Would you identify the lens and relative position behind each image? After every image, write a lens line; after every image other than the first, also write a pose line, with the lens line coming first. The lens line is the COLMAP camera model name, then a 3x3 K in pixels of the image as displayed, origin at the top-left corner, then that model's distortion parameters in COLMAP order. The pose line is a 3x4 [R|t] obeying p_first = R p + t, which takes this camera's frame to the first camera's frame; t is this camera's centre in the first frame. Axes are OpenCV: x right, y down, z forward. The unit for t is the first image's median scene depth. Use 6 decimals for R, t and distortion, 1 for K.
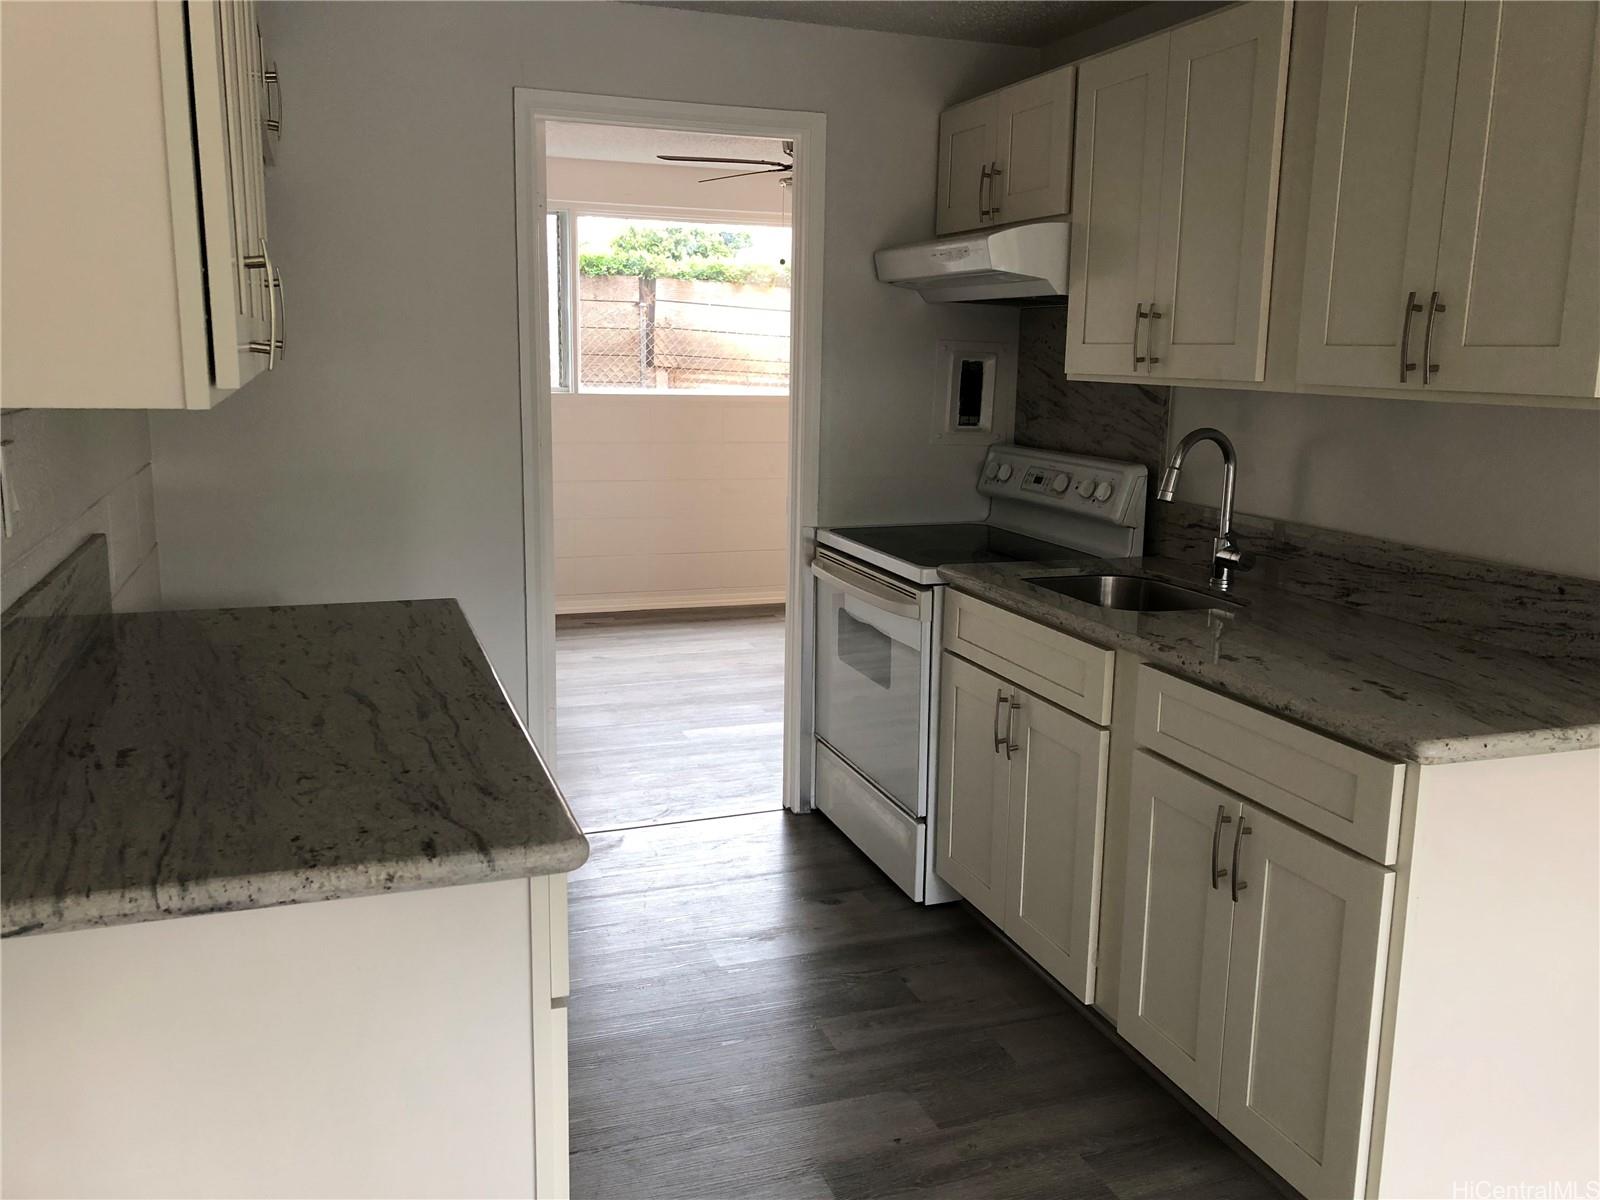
lens RADIAL K [[1295.1, 0, 800.0], [0, 1295.1, 600.0], [0, 0, 1]] dist [0.005782, -0.004691]
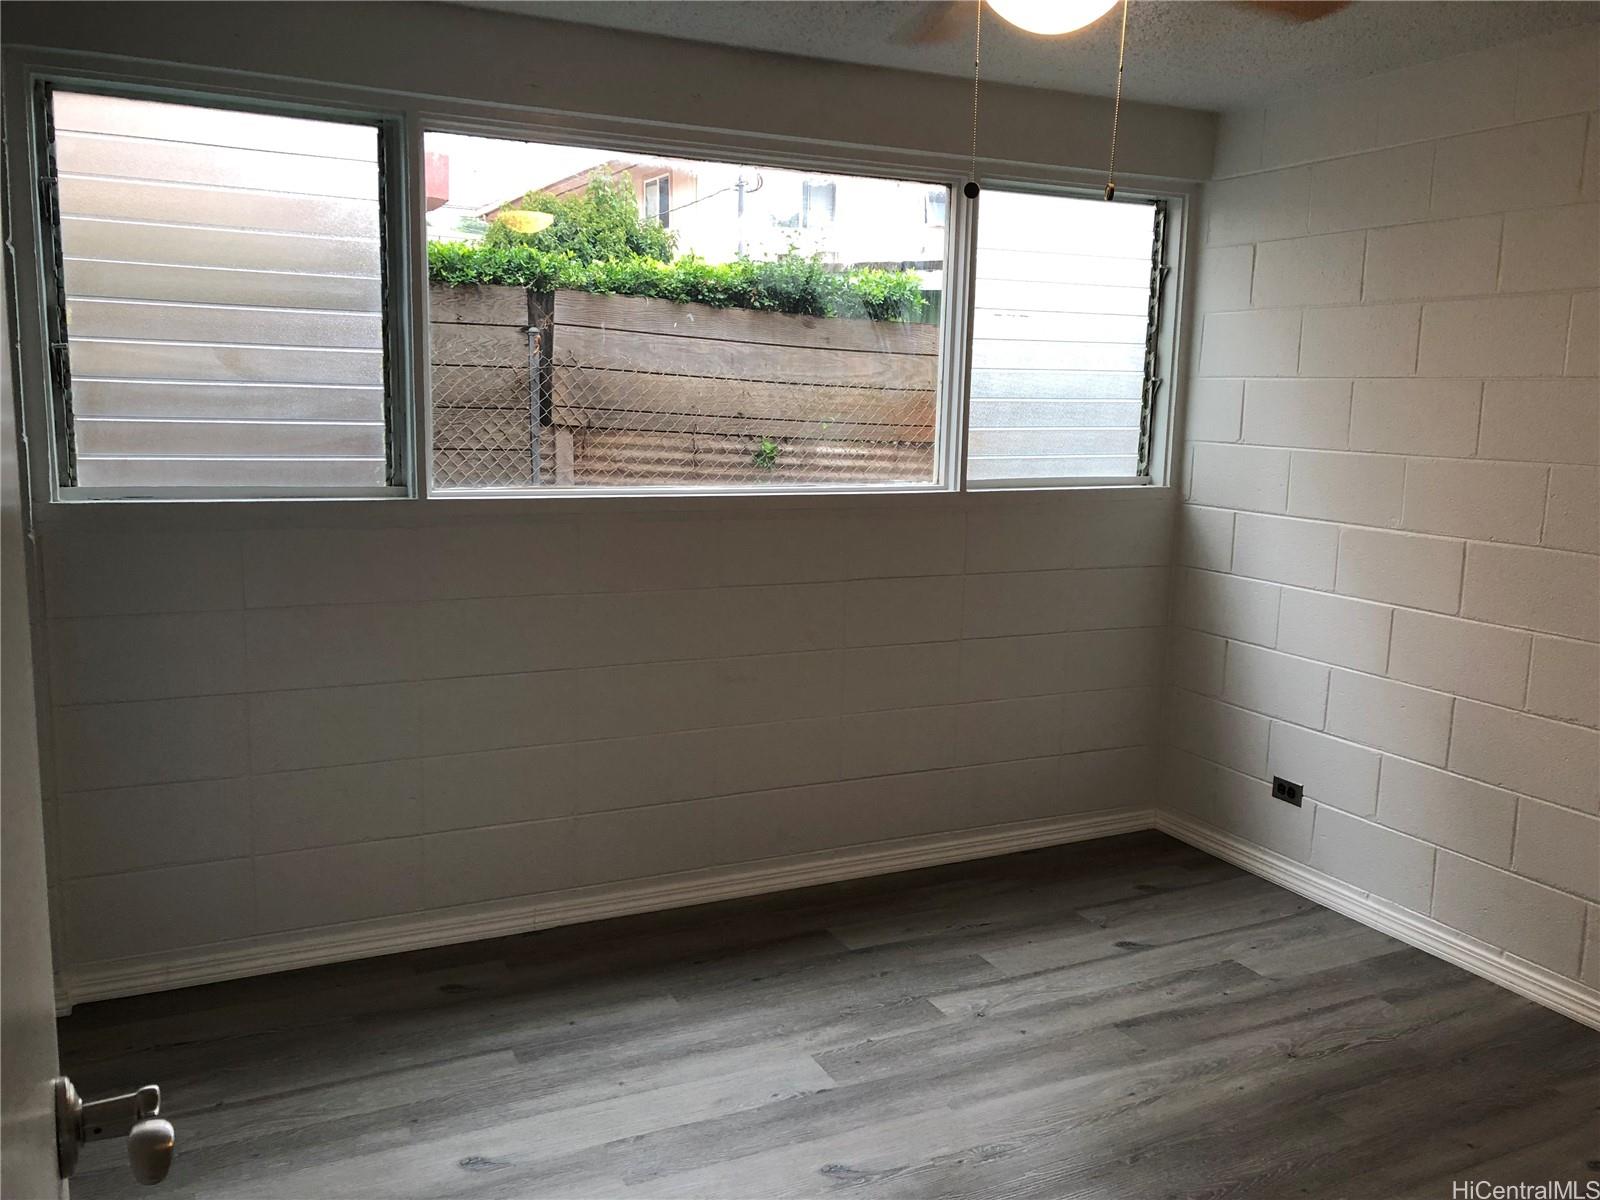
lens RADIAL K [[1295.1, 0, 800.0], [0, 1295.1, 600.0], [0, 0, 1]] dist [0.005782, -0.004691]
pose [[0.994801, -0.014177, 0.100847, -0.055858], [0.017212, 0.999423, -0.029293, -0.071561], [-0.100374, 0.030876, 0.994471, 0.344494]]
